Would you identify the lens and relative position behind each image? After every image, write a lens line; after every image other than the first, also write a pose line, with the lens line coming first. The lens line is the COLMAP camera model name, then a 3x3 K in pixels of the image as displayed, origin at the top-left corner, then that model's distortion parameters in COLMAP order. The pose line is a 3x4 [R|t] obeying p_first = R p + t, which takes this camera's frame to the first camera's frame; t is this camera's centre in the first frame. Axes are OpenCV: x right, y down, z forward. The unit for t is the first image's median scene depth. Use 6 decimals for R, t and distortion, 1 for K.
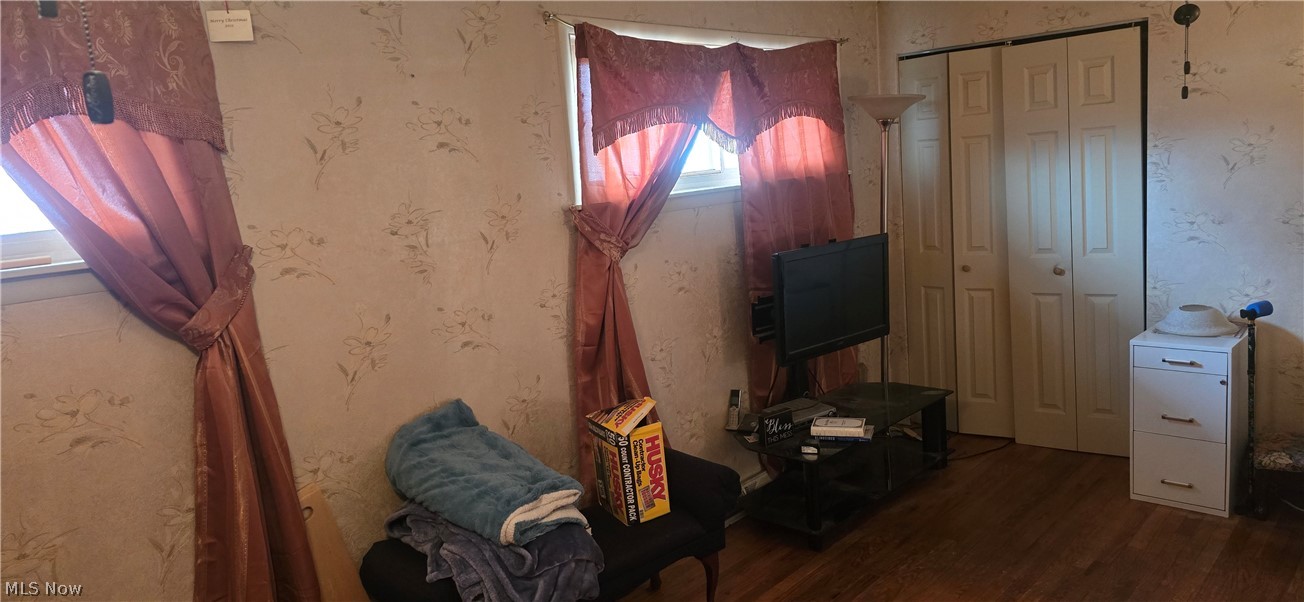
lens RADIAL K [[866.1, 0, 654.7], [0, 866.1, 287.1], [0, 0, 1]] dist [0.131946, -0.178812]
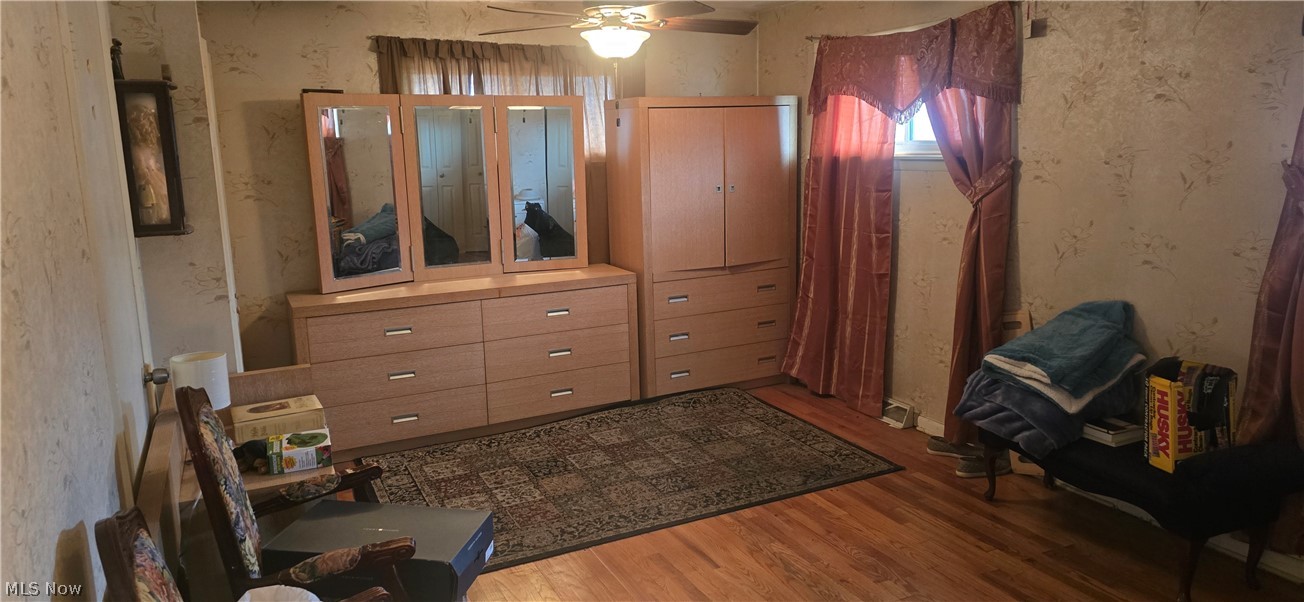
lens RADIAL K [[866.1, 0, 654.7], [0, 866.1, 287.1], [0, 0, 1]] dist [0.131946, -0.178812]
pose [[-0.368587, 0.240518, -0.897939, 1.017038], [-0.076729, 0.954781, 0.287239, -0.179545], [0.926421, 0.174771, -0.333465, 0.694742]]
